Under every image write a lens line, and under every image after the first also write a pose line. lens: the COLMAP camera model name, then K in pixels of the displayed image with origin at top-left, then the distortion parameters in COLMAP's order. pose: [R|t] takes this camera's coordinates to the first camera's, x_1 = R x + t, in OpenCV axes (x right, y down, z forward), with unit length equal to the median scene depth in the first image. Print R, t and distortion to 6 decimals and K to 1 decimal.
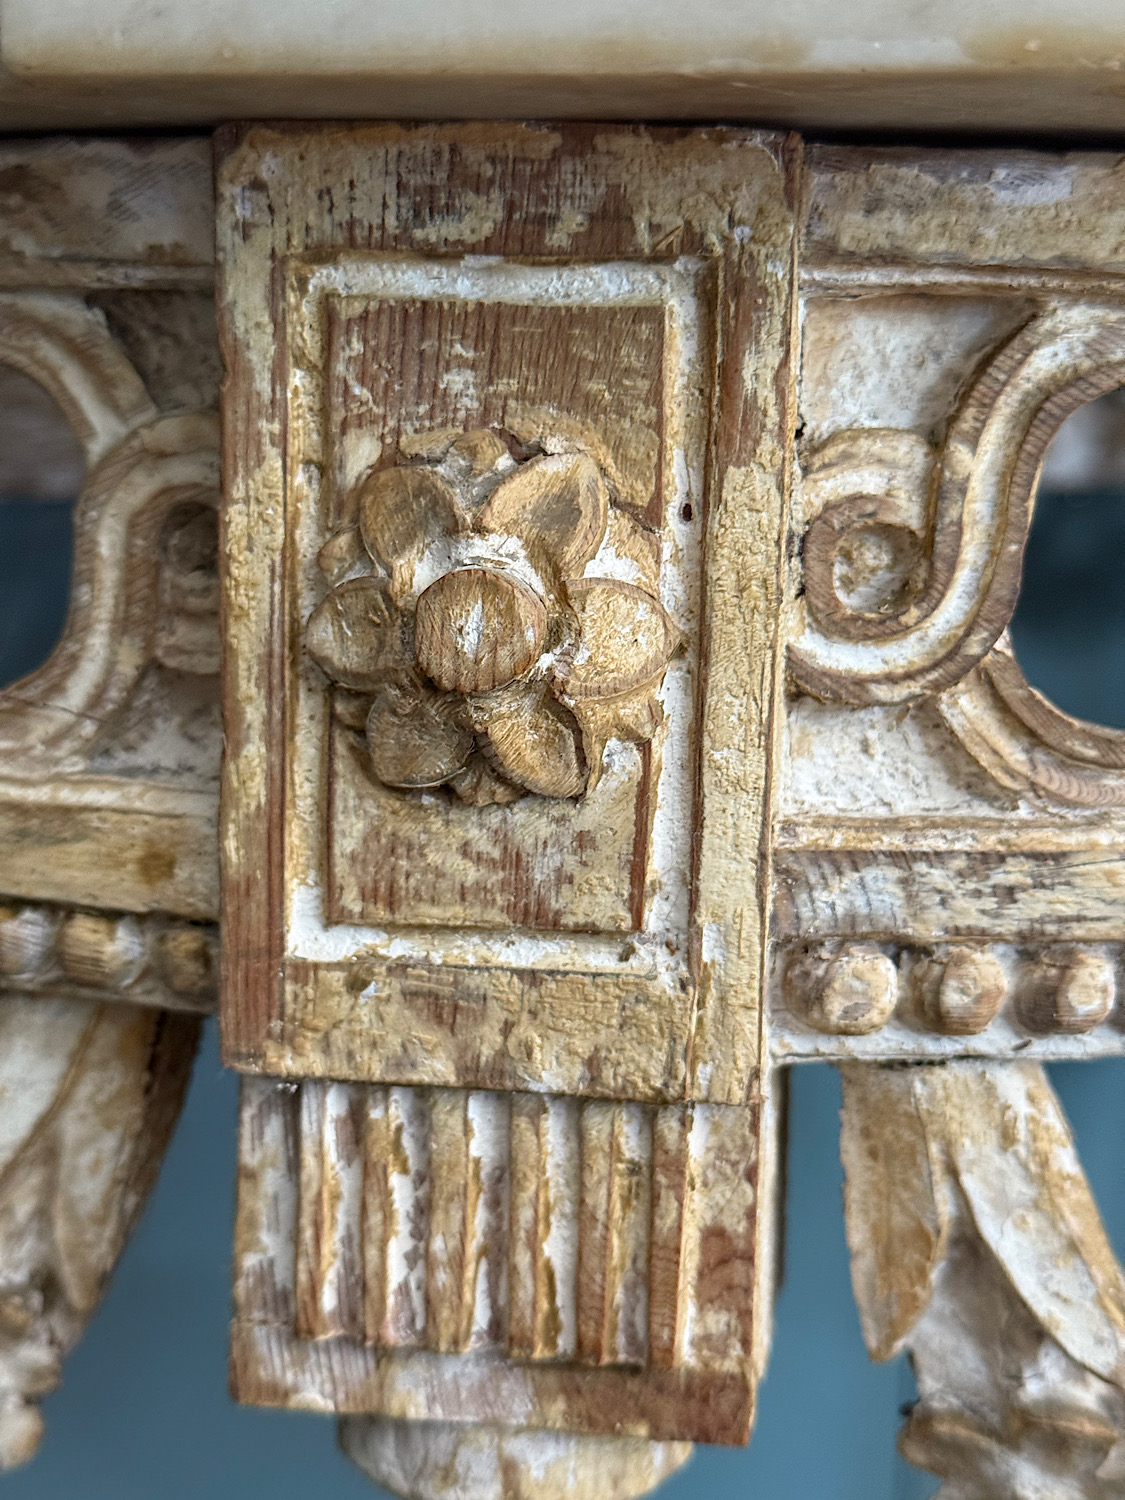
lens RADIAL K [[2141.7, 0, 562.5], [0, 2141.7, 750.0], [0, 0, 1]] dist [0.163491, -0.322302]
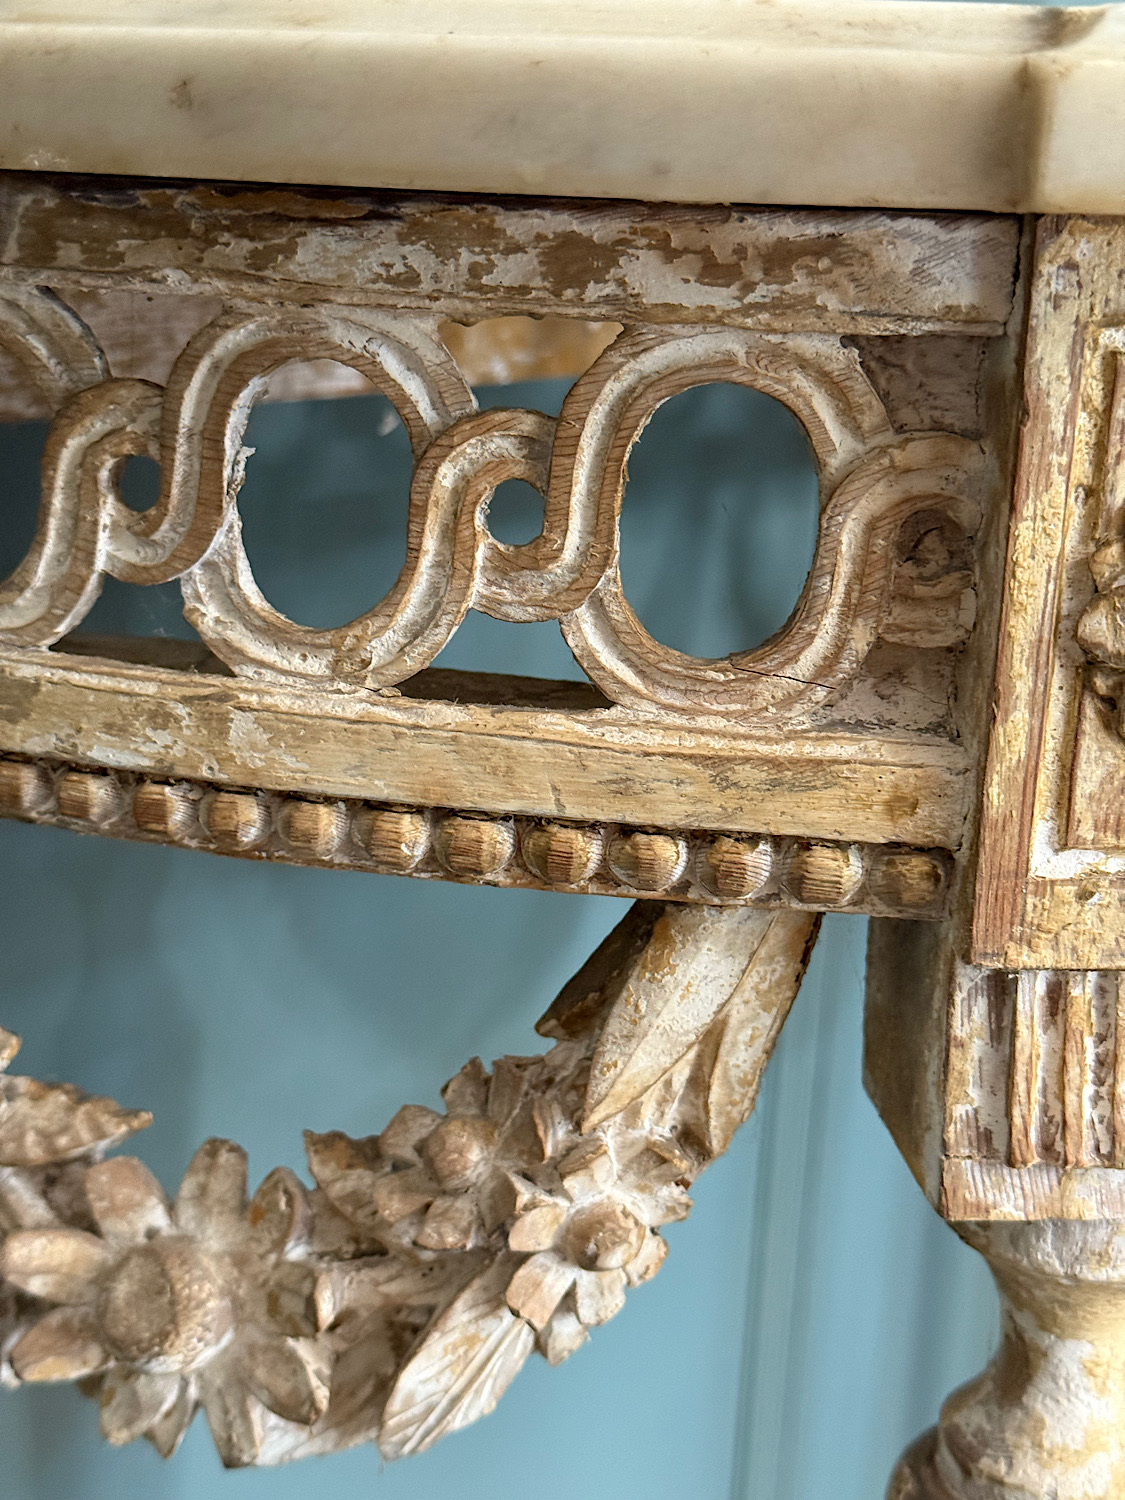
lens RADIAL K [[2141.7, 0, 562.5], [0, 2141.7, 750.0], [0, 0, 1]] dist [0.163491, -0.322302]
pose [[0.964057, -0.047921, 0.261338, -0.720141], [0.018063, 0.993146, 0.115477, -0.128396], [-0.265081, -0.106605, 0.958315, -0.129352]]
